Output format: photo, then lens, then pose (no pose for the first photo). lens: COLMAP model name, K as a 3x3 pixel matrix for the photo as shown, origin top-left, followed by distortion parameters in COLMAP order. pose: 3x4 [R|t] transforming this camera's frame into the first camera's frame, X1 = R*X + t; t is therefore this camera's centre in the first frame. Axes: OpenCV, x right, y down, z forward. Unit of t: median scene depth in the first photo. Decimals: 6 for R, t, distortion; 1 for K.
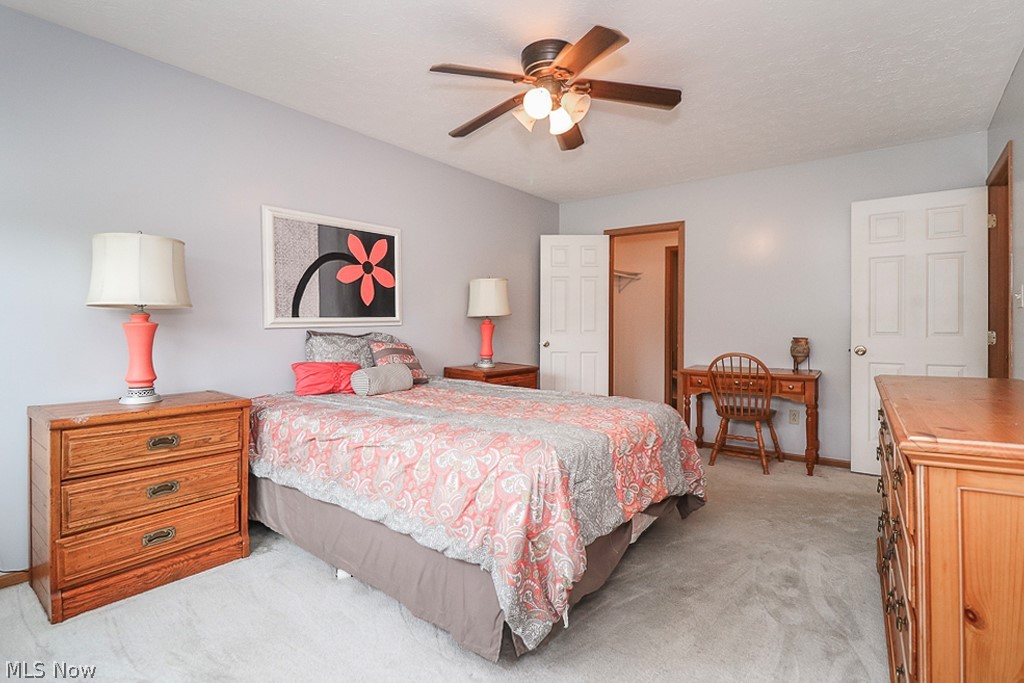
lens RADIAL K [[496.6, 0, 519.8], [0, 496.6, 336.7], [0, 0, 1]] dist [0.011052, -0.009717]
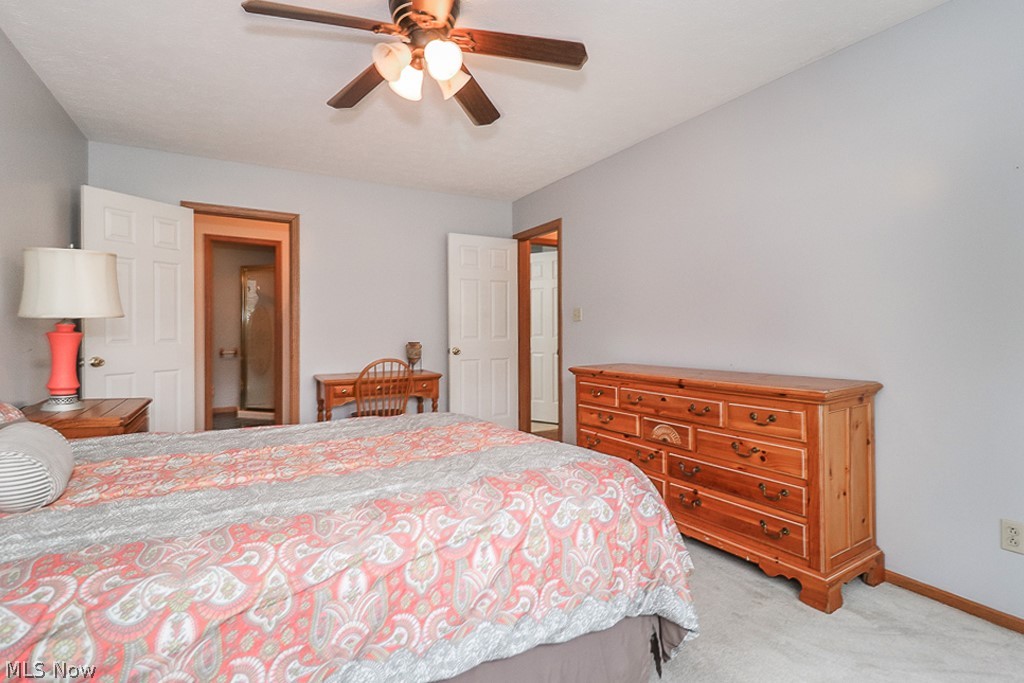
lens RADIAL K [[496.6, 0, 520.5], [0, 496.6, 330.5], [0, 0, 1]] dist [0.011052, -0.009717]
pose [[0.395452, -0.005446, 0.918470, -0.453412], [0.019394, 0.999809, -0.002421, -0.019592], [-0.918282, 0.018770, 0.395482, 0.386862]]
